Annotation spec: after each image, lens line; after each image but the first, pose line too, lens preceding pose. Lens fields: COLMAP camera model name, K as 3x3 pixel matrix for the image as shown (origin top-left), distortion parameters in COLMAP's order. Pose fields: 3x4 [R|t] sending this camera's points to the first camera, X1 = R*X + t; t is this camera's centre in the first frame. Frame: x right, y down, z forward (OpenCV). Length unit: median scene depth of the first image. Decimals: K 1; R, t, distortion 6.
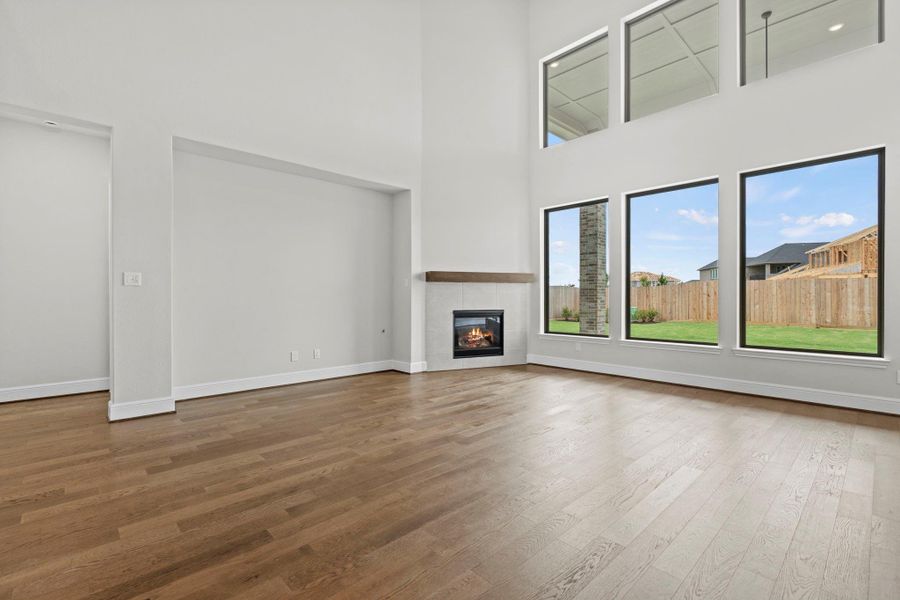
lens RADIAL K [[409.9, 0, 456.1], [0, 409.9, 297.7], [0, 0, 1]] dist [0.011841, 0.001492]
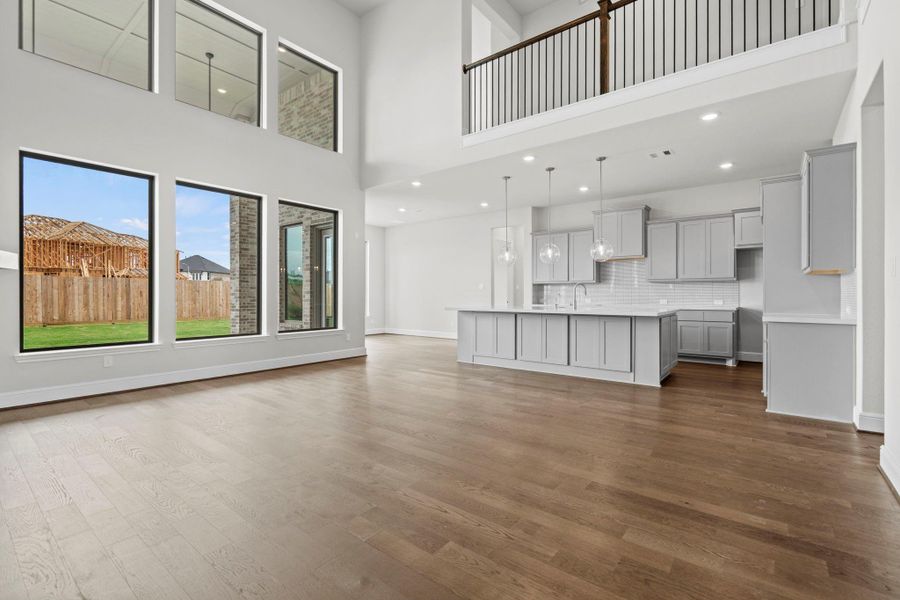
lens RADIAL K [[409.9, 0, 443.4], [0, 409.9, 293.9], [0, 0, 1]] dist [0.011841, 0.001492]
pose [[-0.137279, 0.004424, 0.990523, -0.339768], [-0.001763, 0.999987, -0.004711, 0.001401], [-0.990531, -0.002393, -0.137269, 0.337115]]
